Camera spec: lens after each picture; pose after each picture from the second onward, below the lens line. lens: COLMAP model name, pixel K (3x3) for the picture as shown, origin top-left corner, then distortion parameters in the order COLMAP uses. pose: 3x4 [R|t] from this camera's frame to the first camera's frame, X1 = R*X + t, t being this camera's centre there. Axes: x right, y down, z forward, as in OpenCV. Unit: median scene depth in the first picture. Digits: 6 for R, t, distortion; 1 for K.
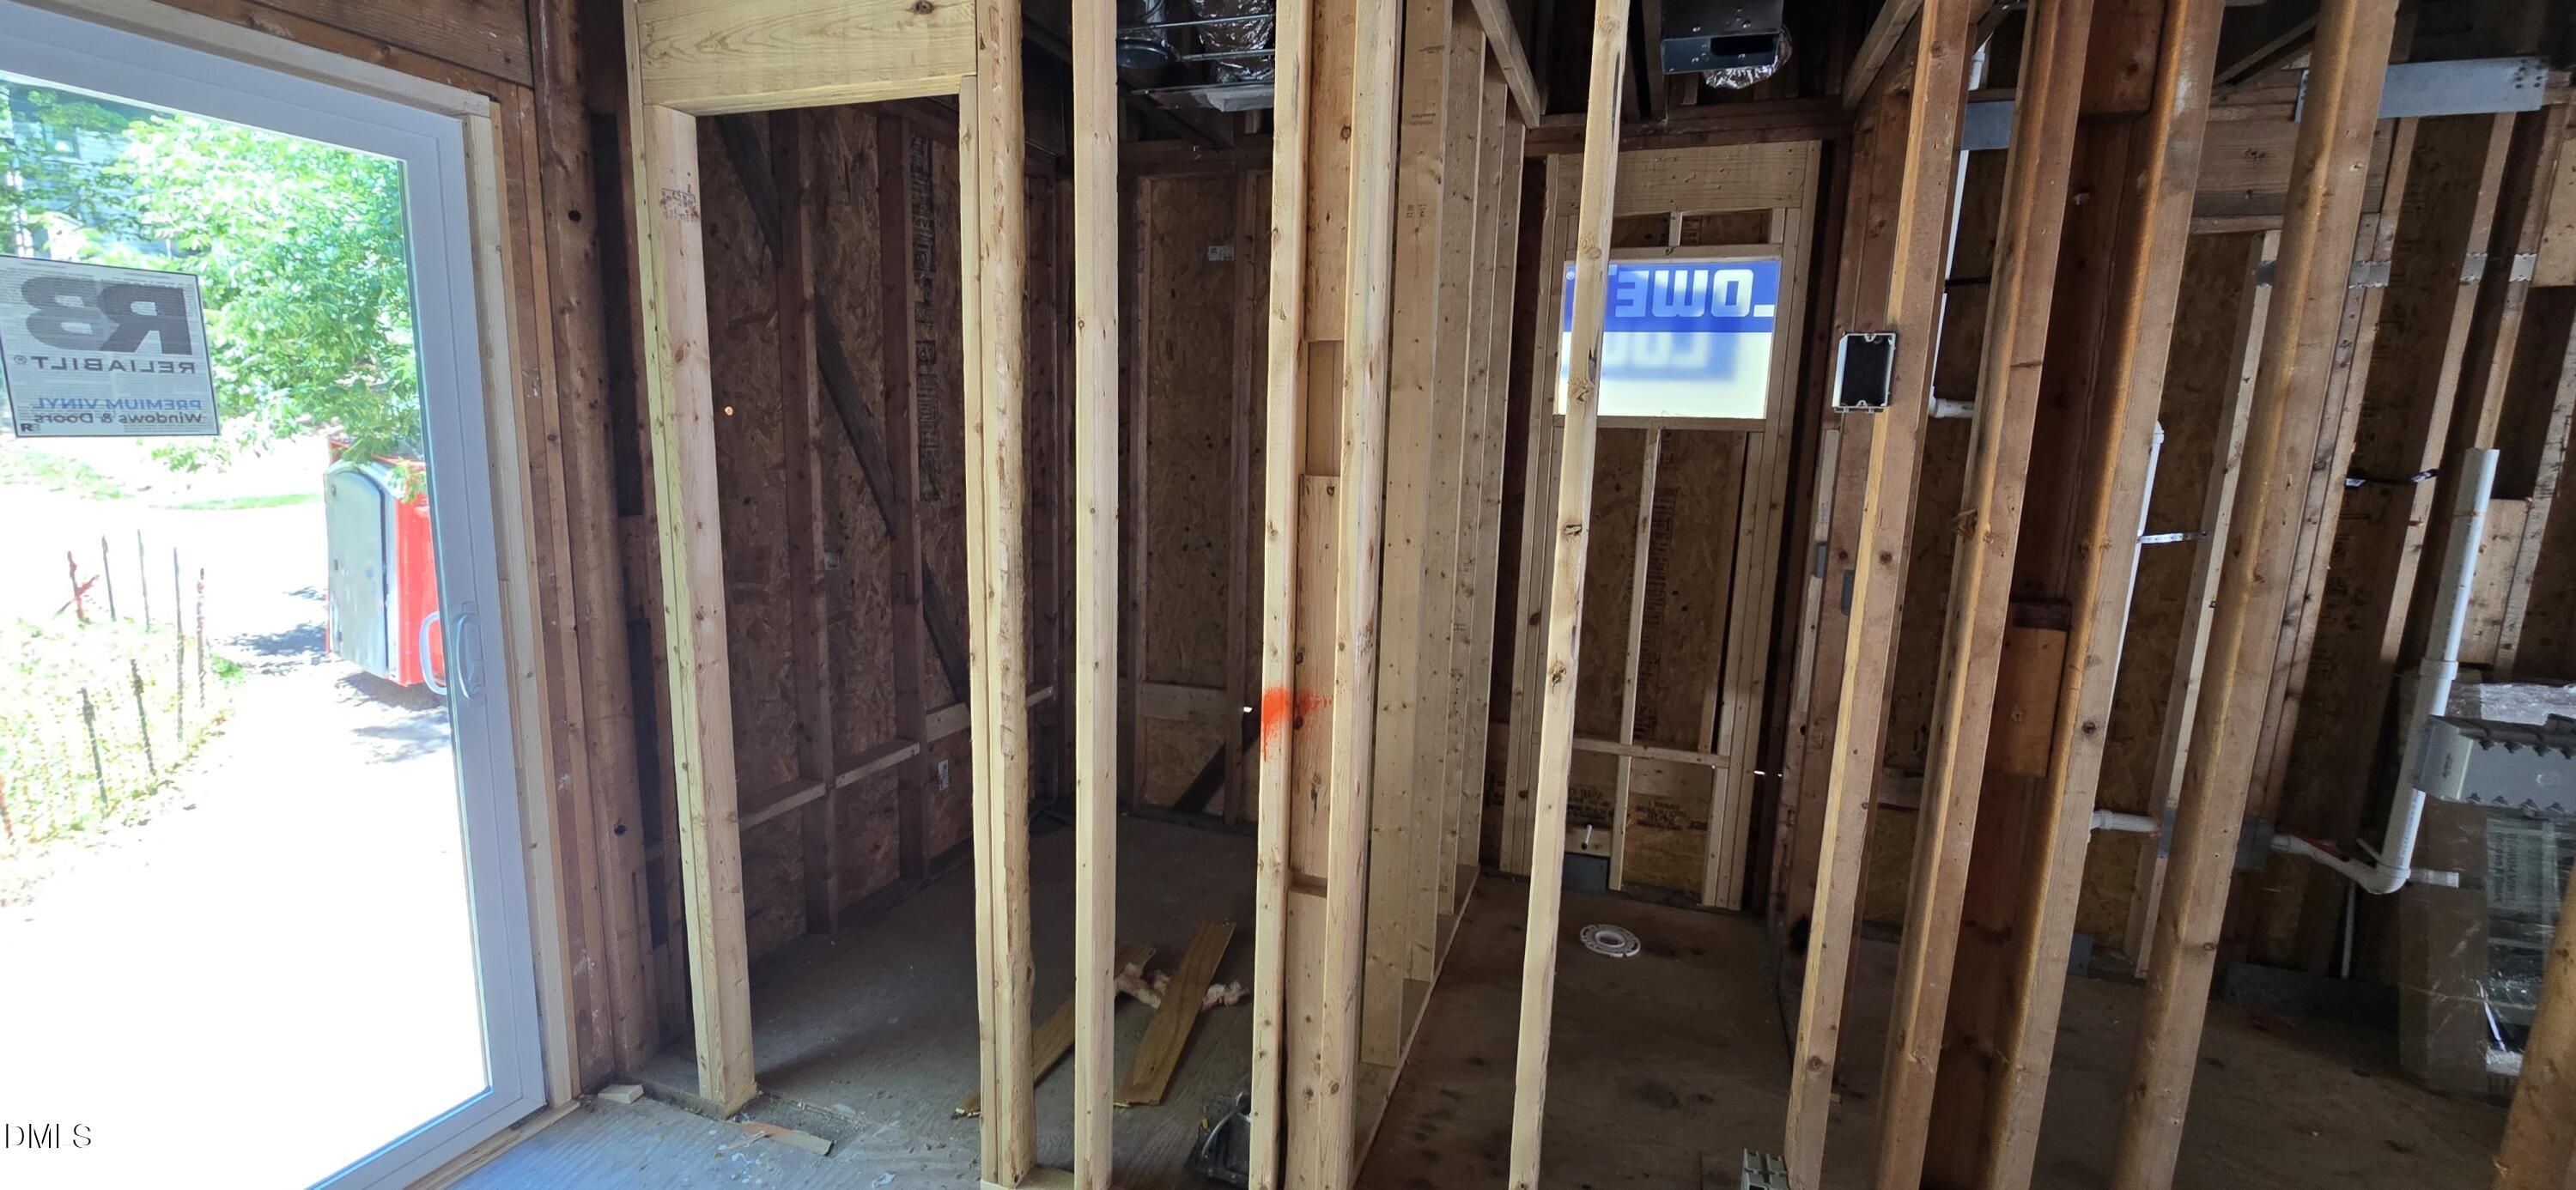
lens RADIAL K [[1052.4, 0, 1286.5], [0, 1052.4, 597.3], [0, 0, 1]] dist [-0.000176, -0.000316]
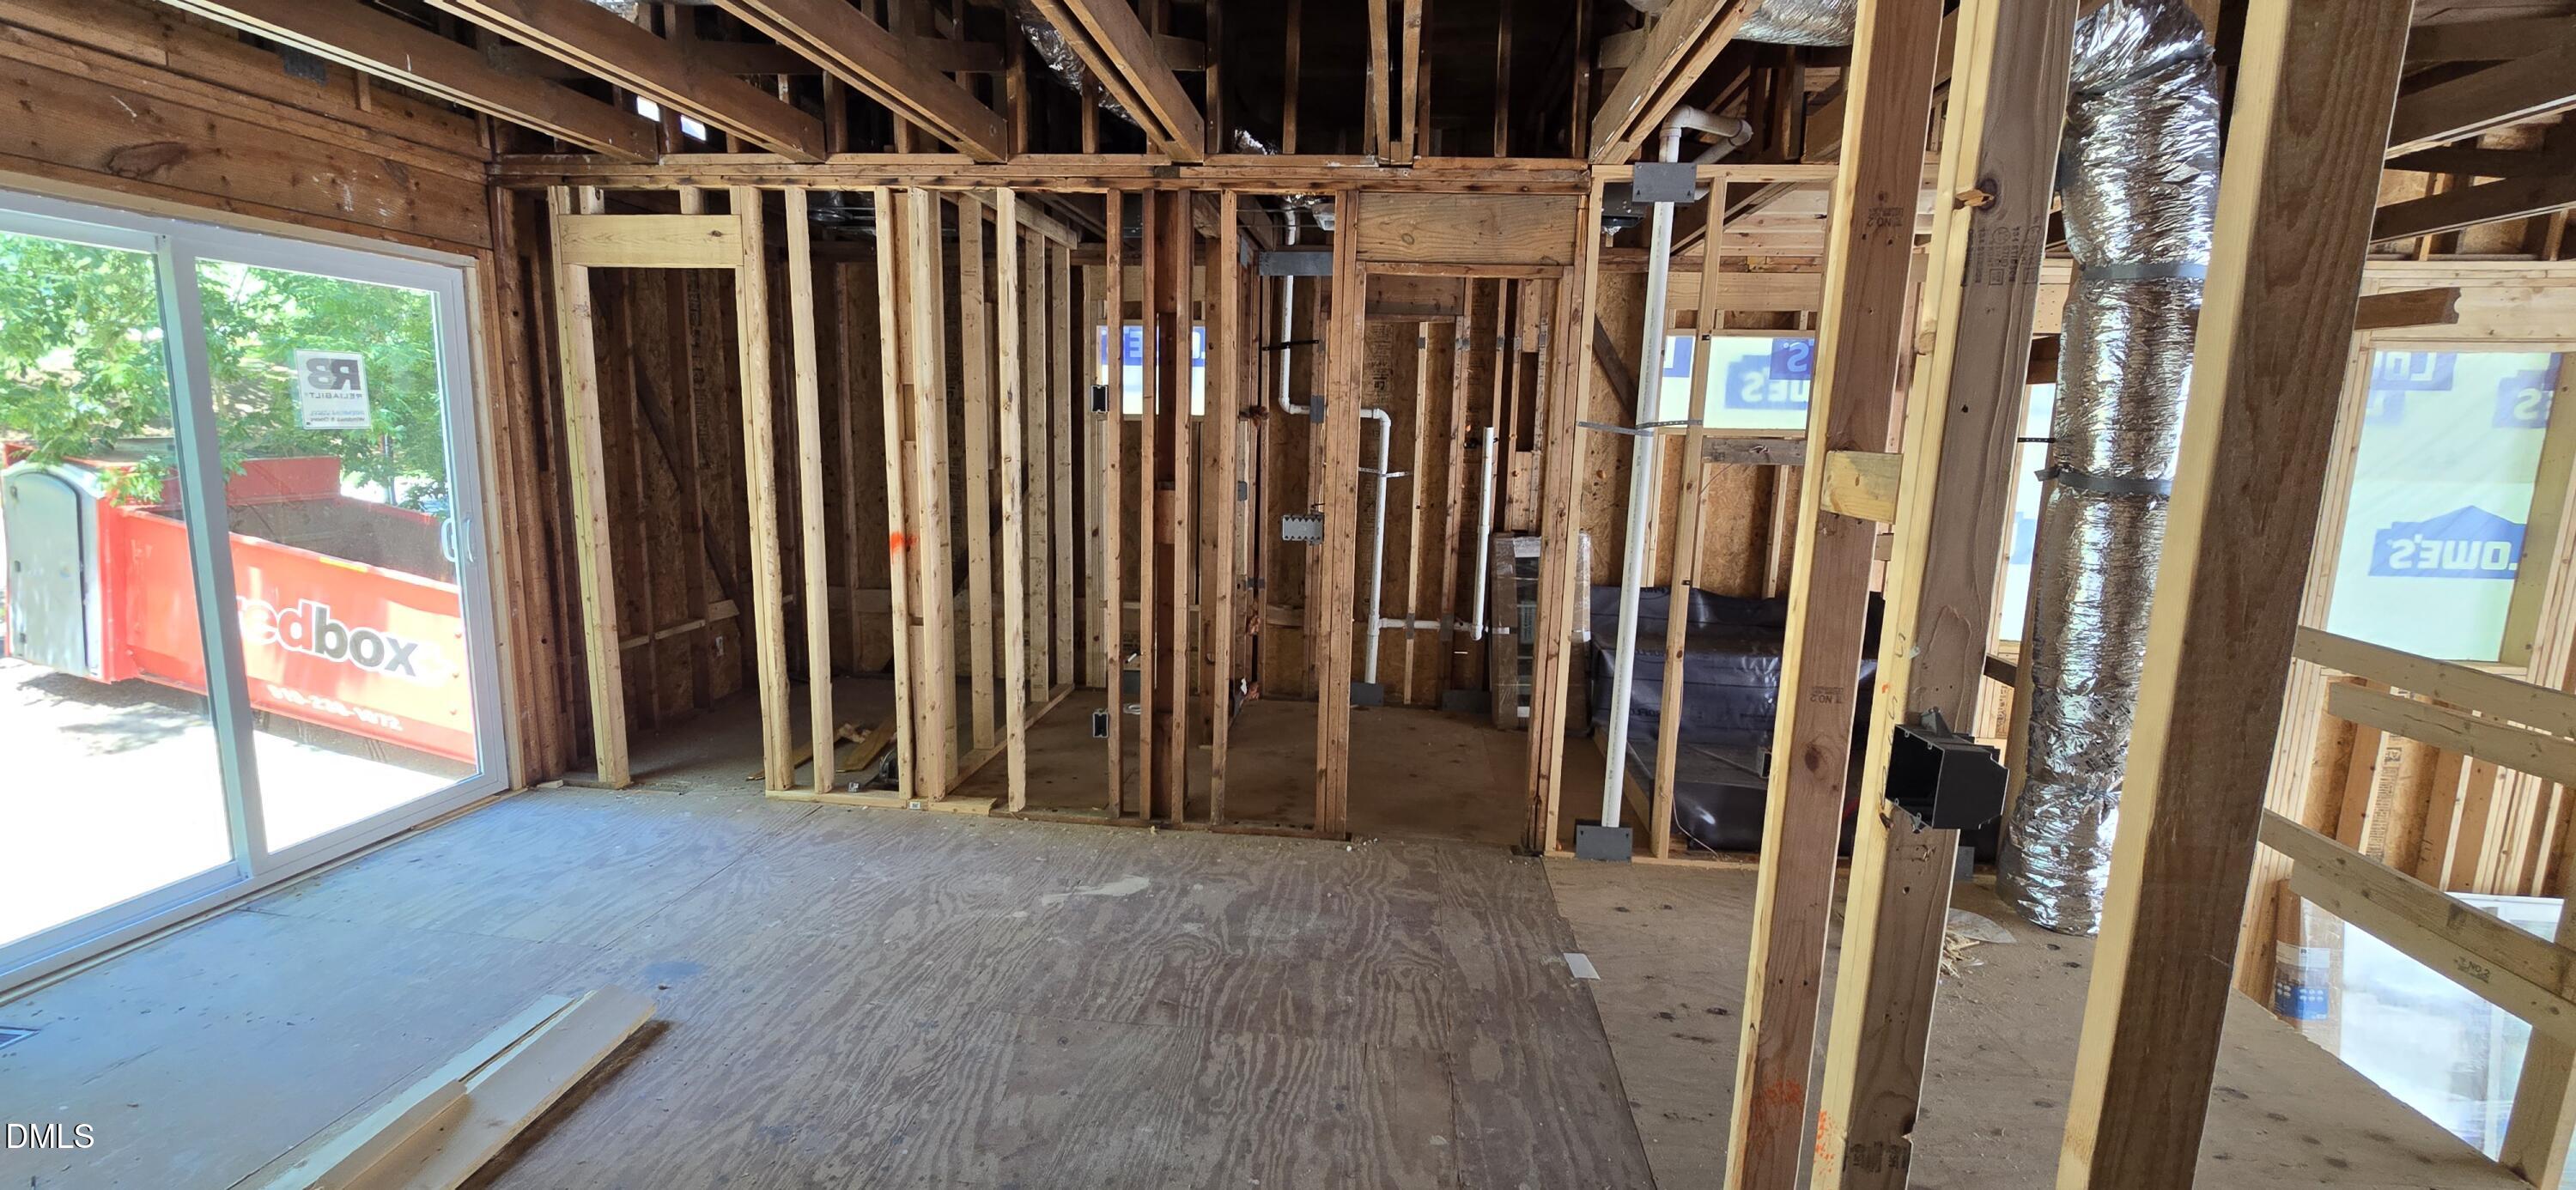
lens RADIAL K [[1052.4, 0, 1286.5], [0, 1052.4, 597.3], [0, 0, 1]] dist [-0.000176, -0.000316]
pose [[0.974440, -0.042954, 0.220504, 0.210868], [0.042113, 0.999077, 0.008515, 0.165951], [-0.220666, 0.000989, 0.975349, -0.986196]]
